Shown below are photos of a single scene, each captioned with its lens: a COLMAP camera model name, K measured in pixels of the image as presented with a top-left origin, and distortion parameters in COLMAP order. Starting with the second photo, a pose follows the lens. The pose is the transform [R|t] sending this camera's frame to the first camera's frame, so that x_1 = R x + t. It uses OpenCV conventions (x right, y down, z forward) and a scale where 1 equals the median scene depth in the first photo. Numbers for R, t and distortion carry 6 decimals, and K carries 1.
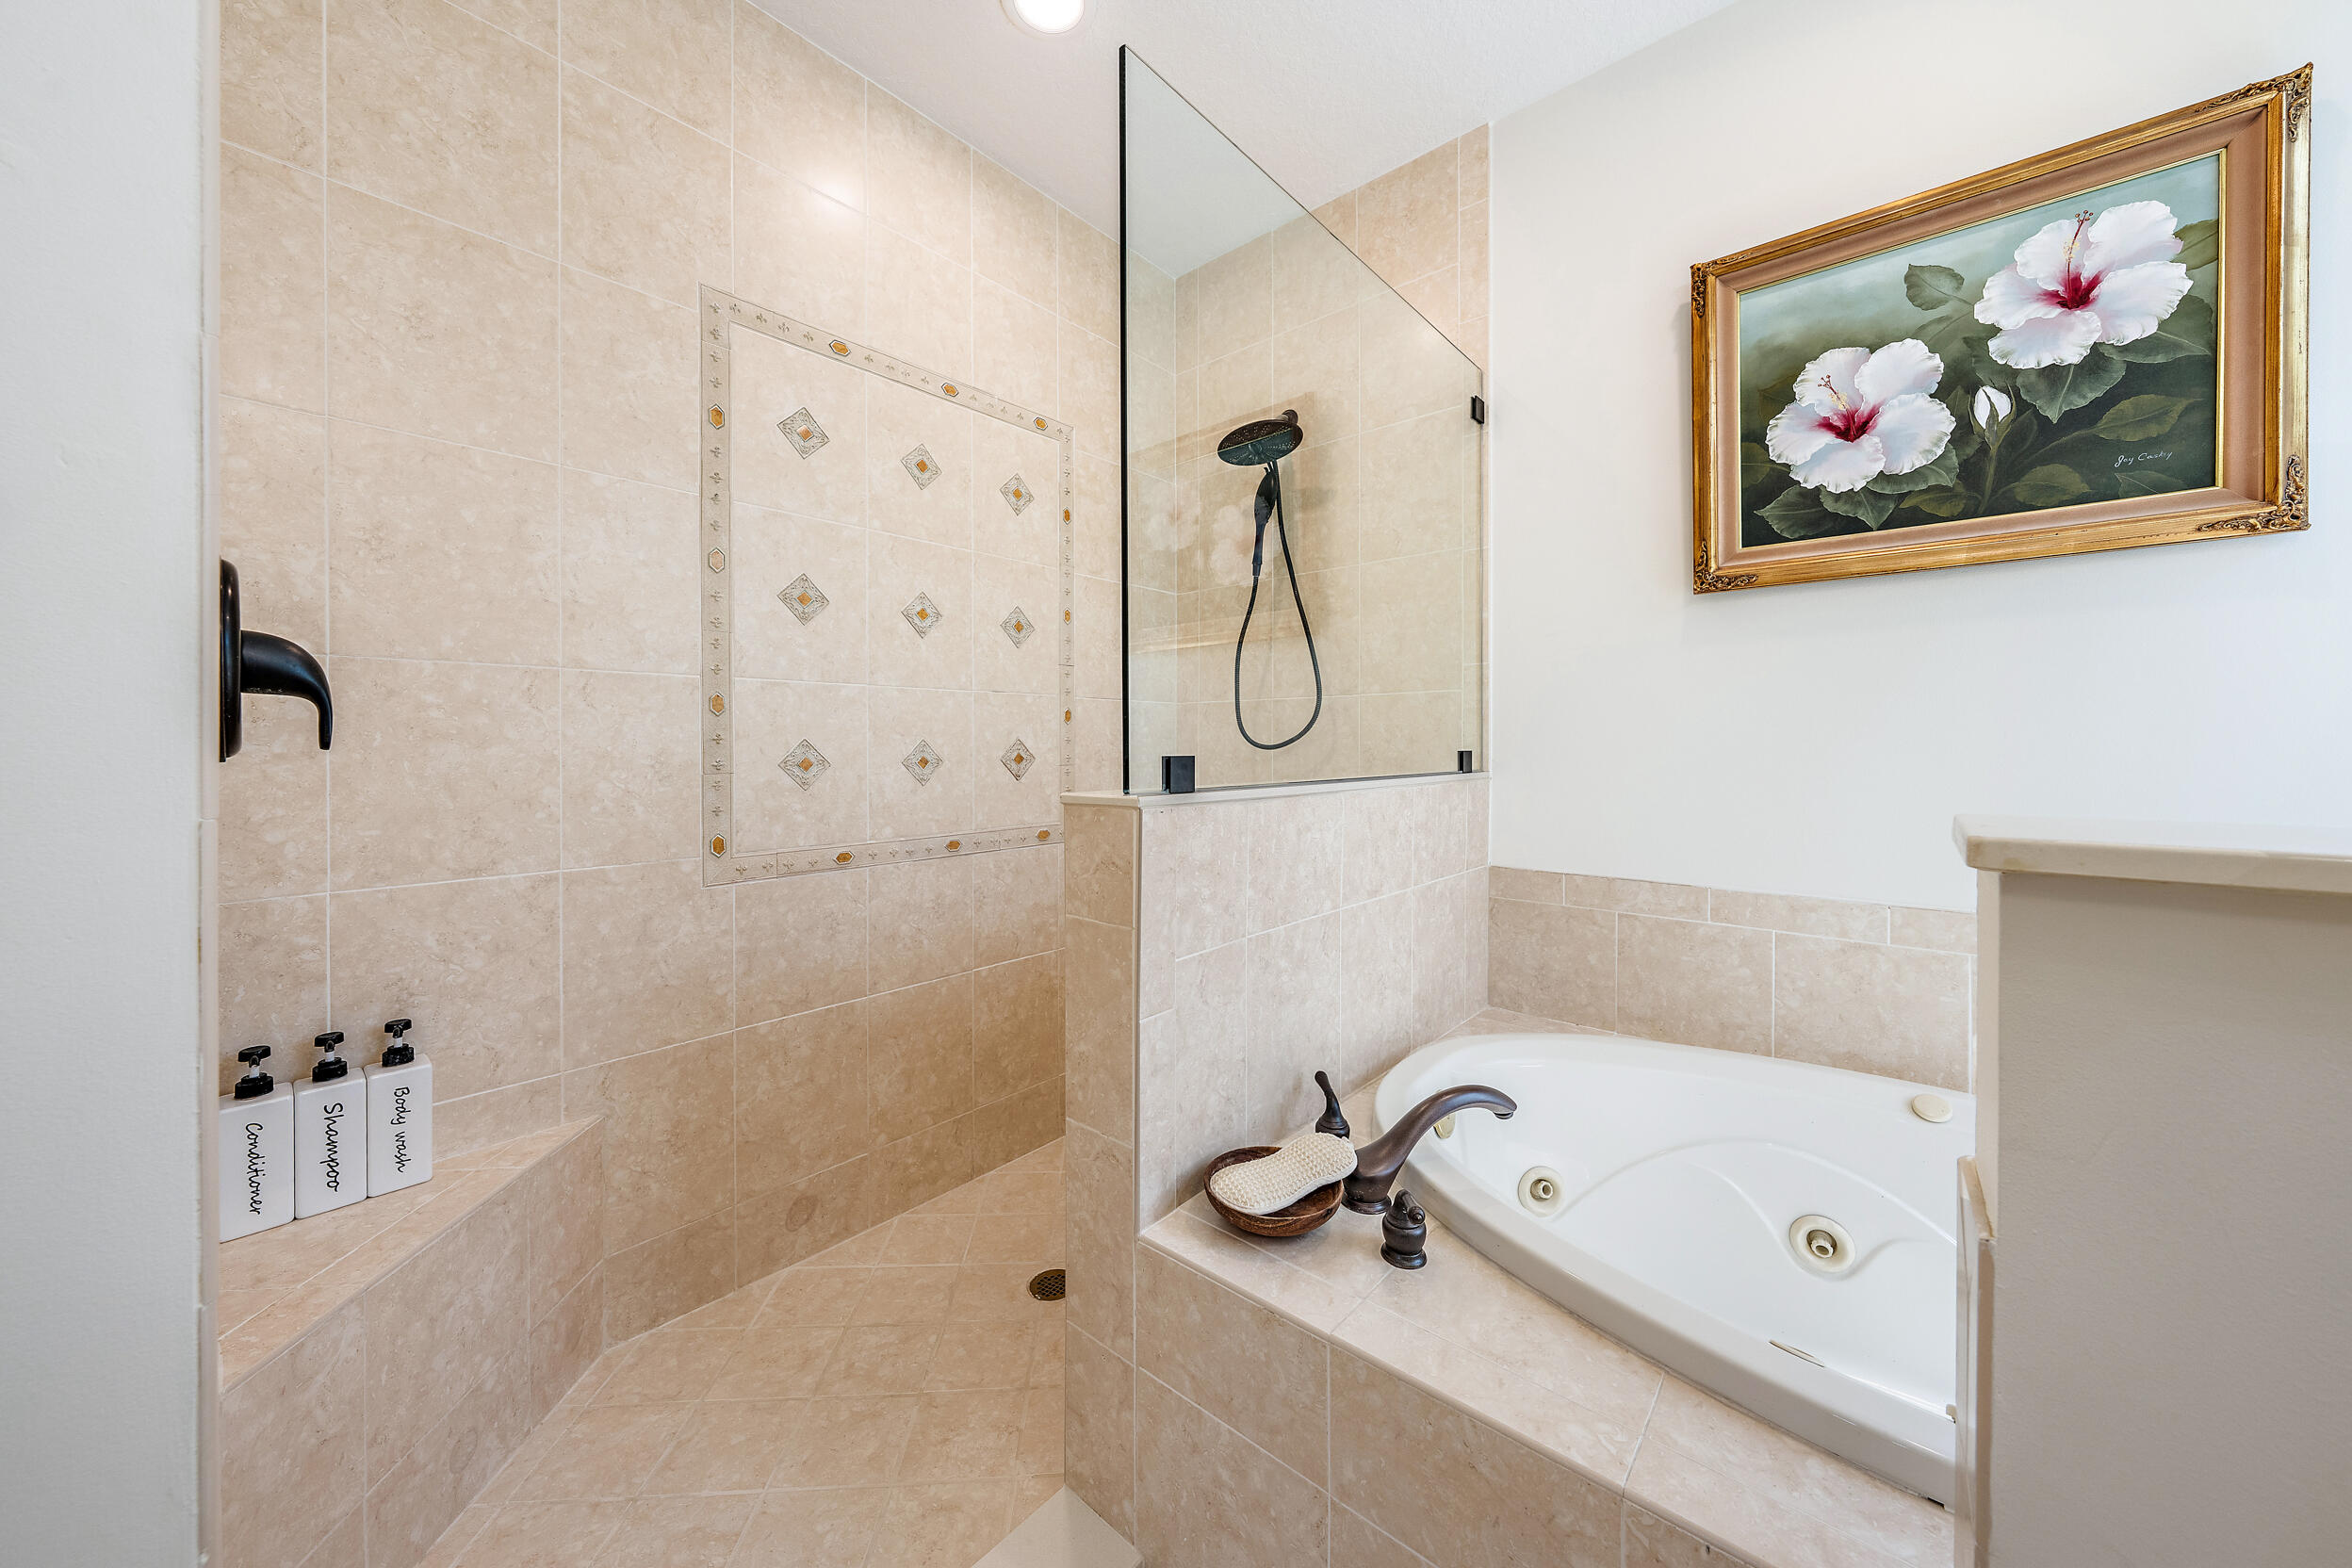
lens RADIAL K [[818.0, 0, 1184.4], [0, 818.0, 745.5], [0, 0, 1]] dist [-0.005697, 0.000354]
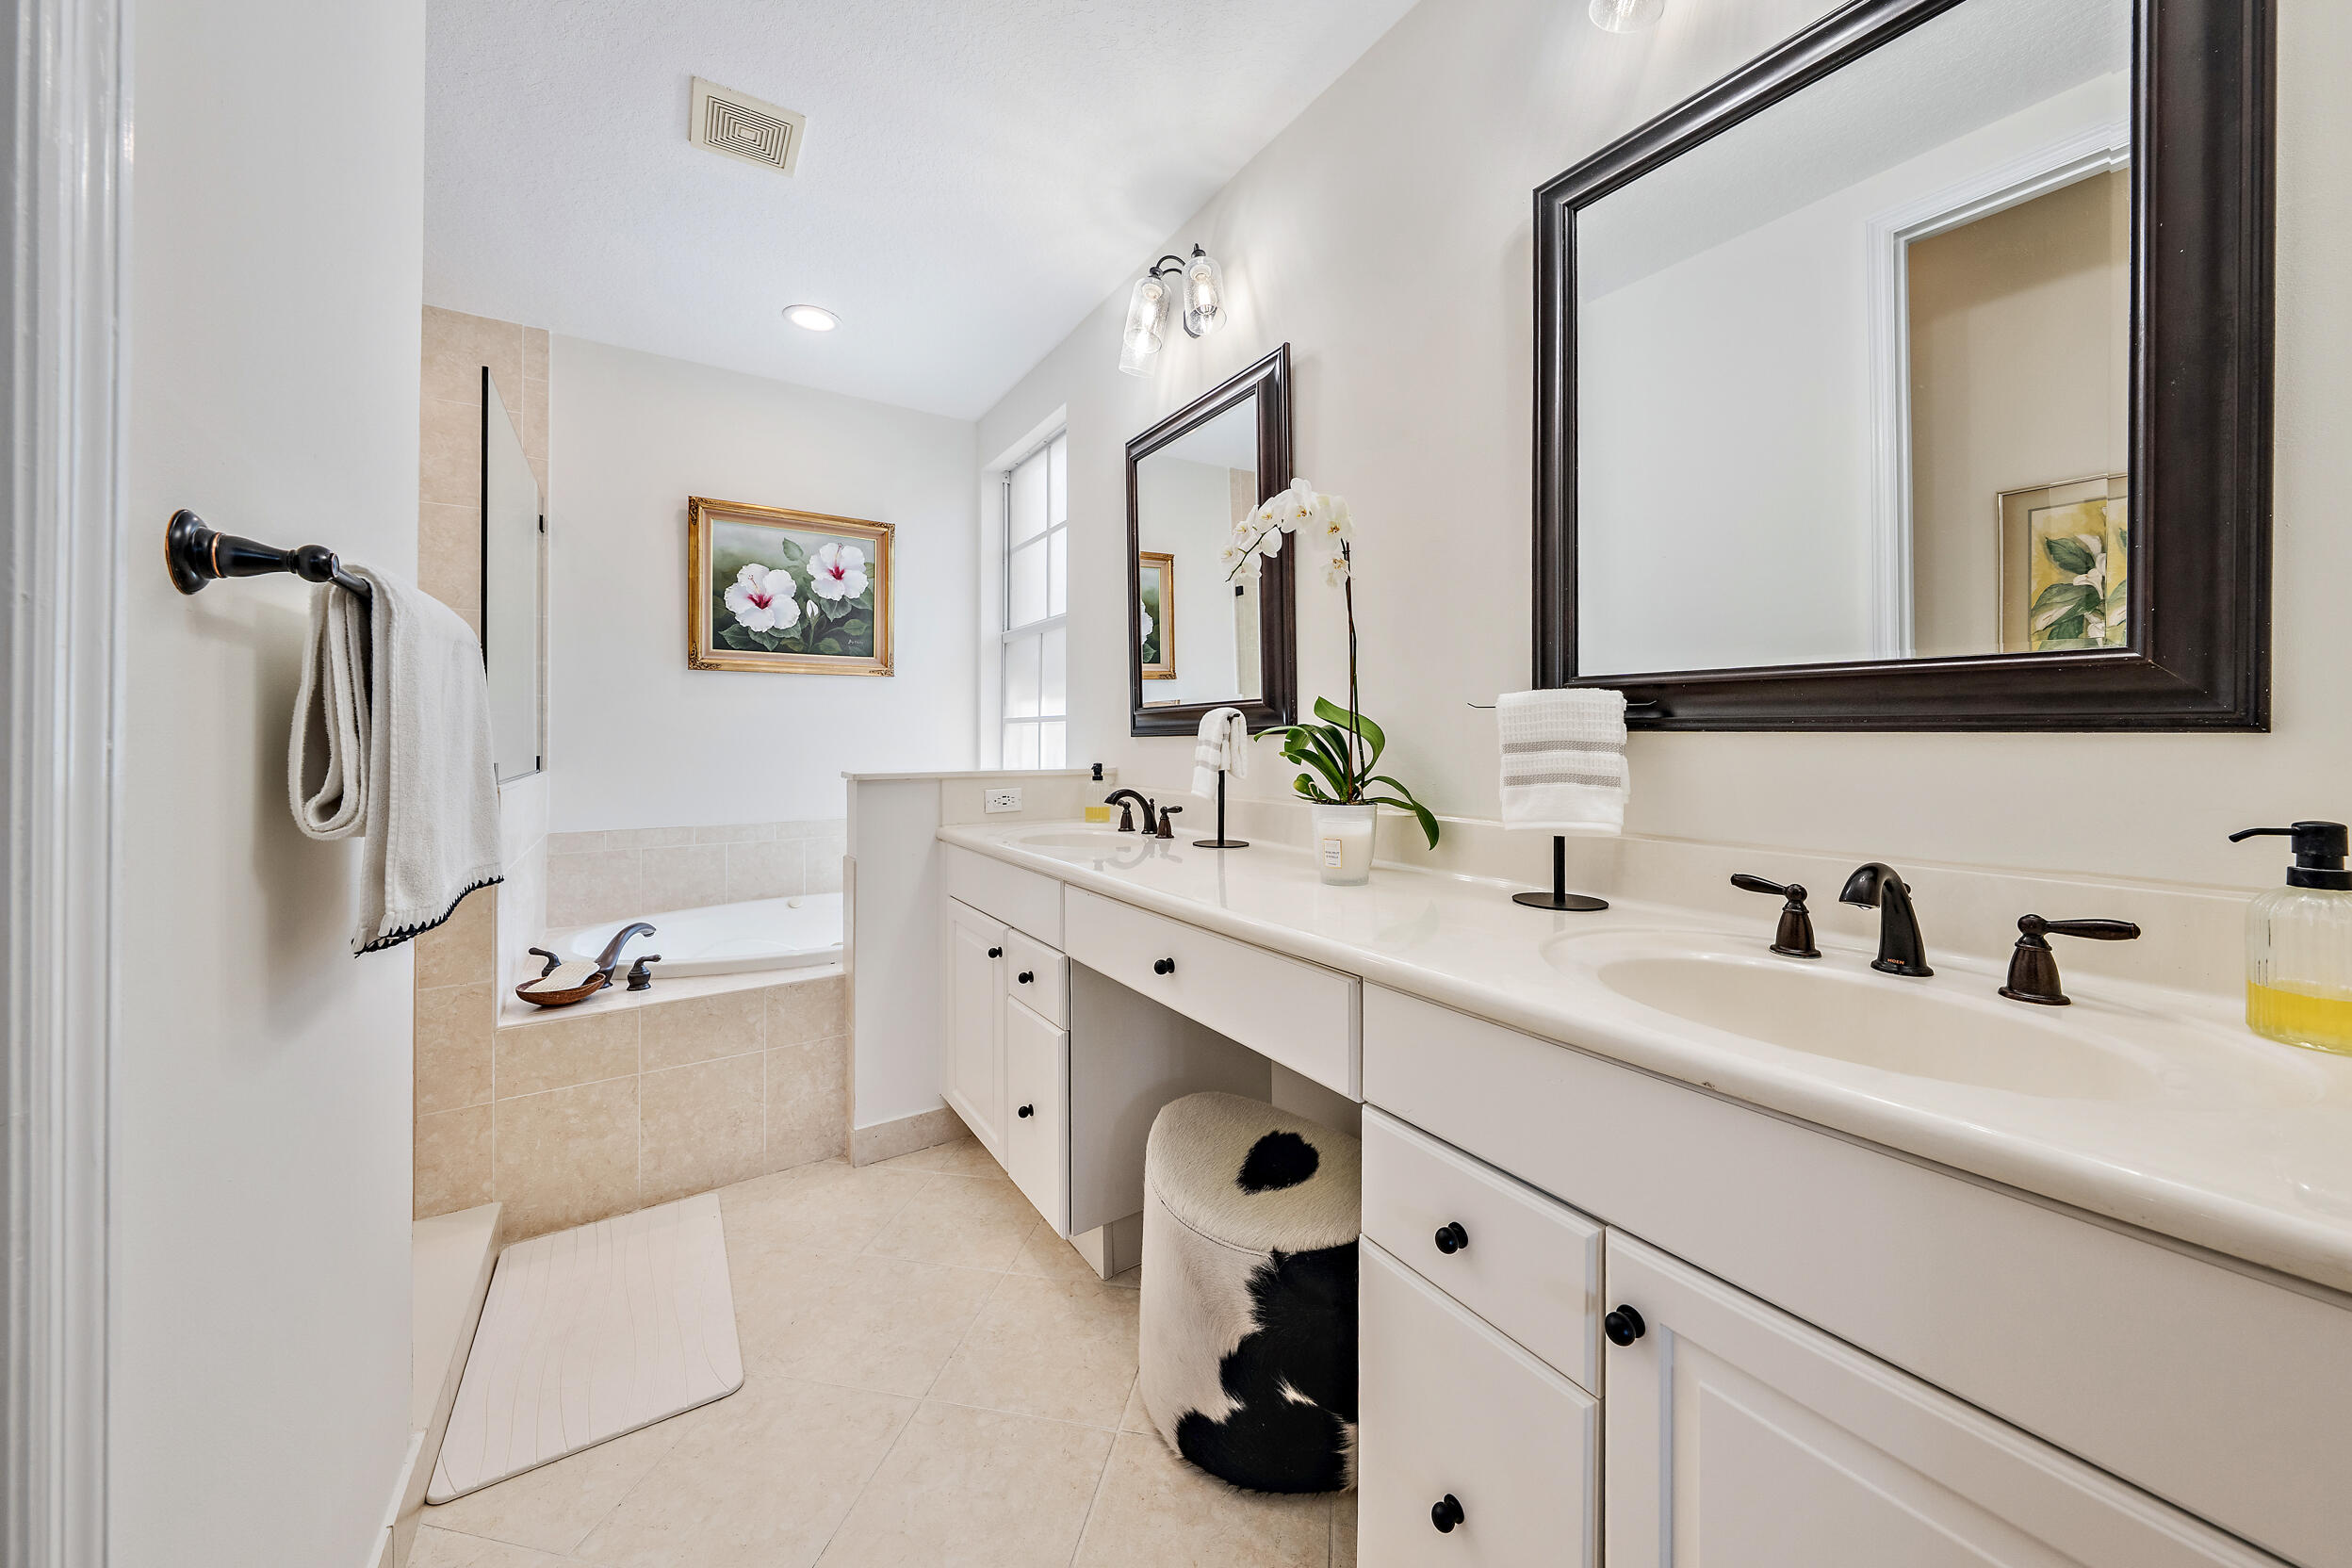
lens RADIAL K [[818.0, 0, 1177.6], [0, 818.0, 737.9], [0, 0, 1]] dist [-0.005697, 0.000354]
pose [[0.283672, 0.000885, 0.958921, -0.989123], [0.002240, 0.999996, -0.001586, -0.027753], [-0.958919, 0.002598, 0.283669, -0.702346]]
